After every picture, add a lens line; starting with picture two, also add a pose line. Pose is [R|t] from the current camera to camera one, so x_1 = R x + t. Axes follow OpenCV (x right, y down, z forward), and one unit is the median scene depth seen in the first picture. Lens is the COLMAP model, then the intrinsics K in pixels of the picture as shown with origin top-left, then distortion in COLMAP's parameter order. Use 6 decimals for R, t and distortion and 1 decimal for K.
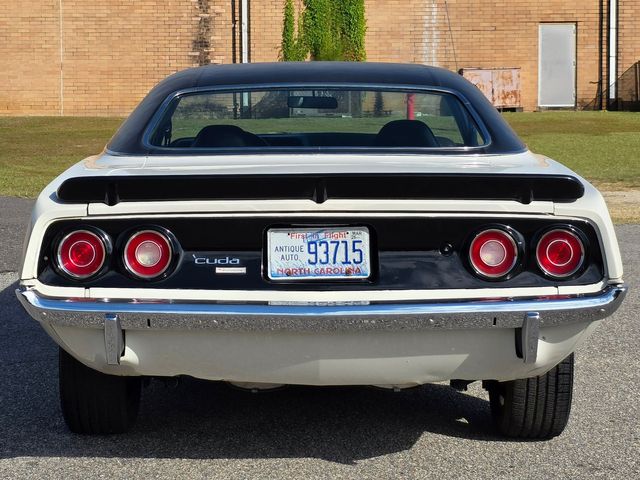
lens RADIAL K [[1392.3, 0, 328.1], [0, 1392.3, 184.4], [0, 0, 1]] dist [0.134385, 0.000000]
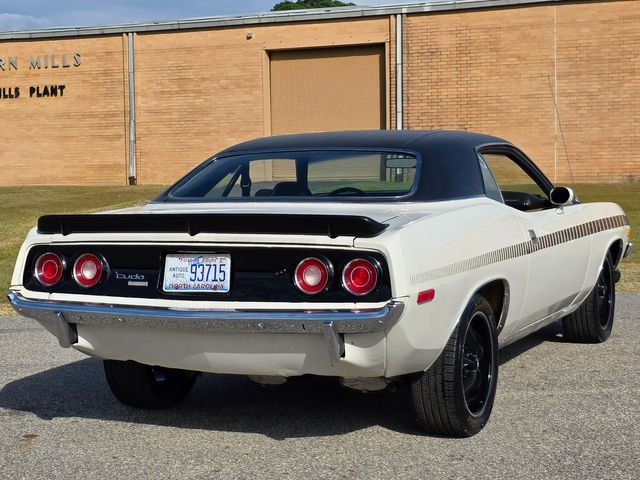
lens RADIAL K [[1289.8, 0, 316.0], [0, 1289.8, 246.2], [0, 0, 1]] dist [0.155976, 0.000000]
pose [[0.907940, 0.014862, -0.418838, 0.610115], [-0.015473, 0.999878, 0.001936, 0.018855], [0.418815, 0.004723, 0.908059, -0.088721]]
